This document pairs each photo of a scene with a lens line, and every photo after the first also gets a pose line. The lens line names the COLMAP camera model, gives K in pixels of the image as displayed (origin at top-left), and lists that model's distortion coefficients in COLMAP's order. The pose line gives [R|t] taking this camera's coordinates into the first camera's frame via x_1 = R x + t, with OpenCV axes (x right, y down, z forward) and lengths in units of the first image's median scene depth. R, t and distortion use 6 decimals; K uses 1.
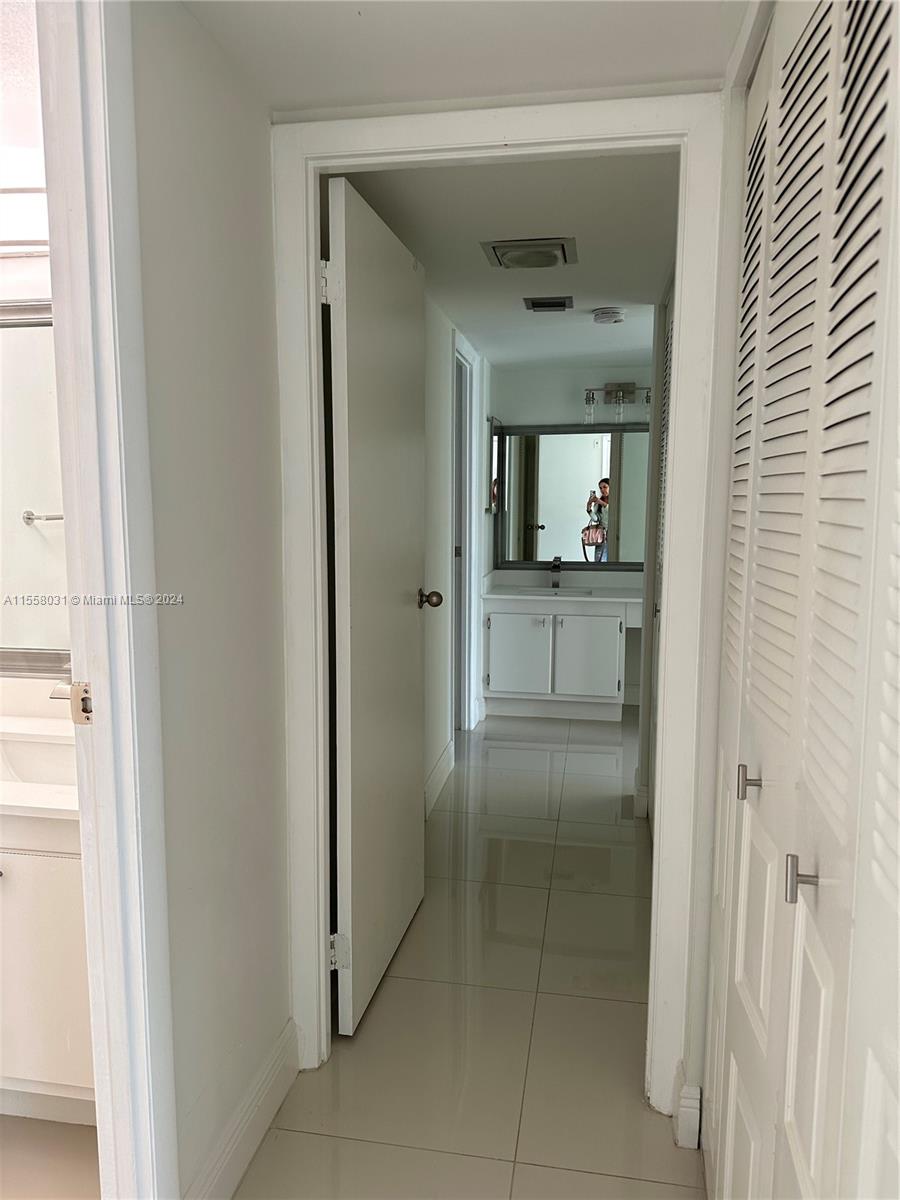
lens RADIAL K [[845.4, 0, 454.0], [0, 845.4, 604.4], [0, 0, 1]] dist [0.084181, -0.112736]
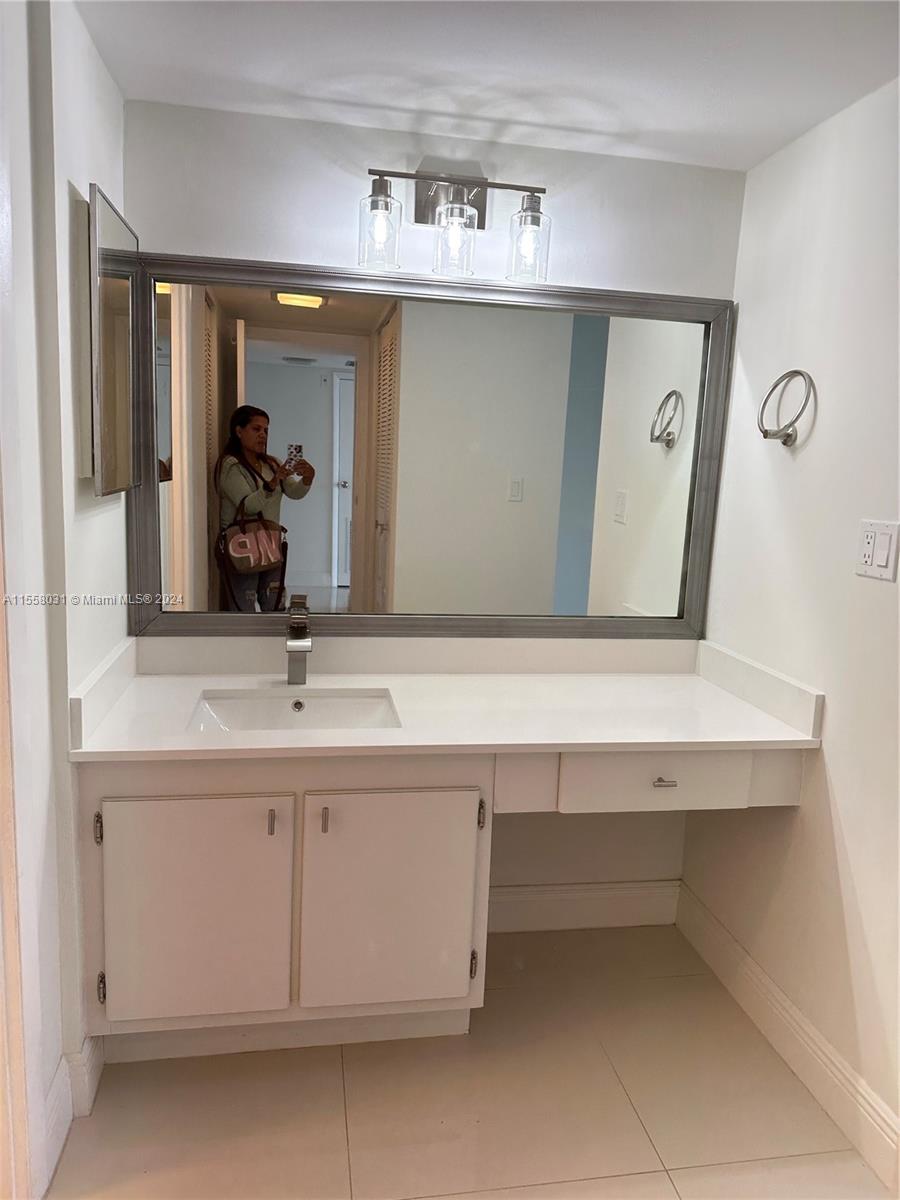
lens RADIAL K [[845.4, 0, 454.0], [0, 845.4, 604.4], [0, 0, 1]] dist [0.084181, -0.112736]
pose [[0.939233, -0.015071, 0.342949, 0.058919], [-0.002718, 0.998678, 0.051333, -0.082065], [-0.343270, -0.049146, 0.937950, 0.647184]]
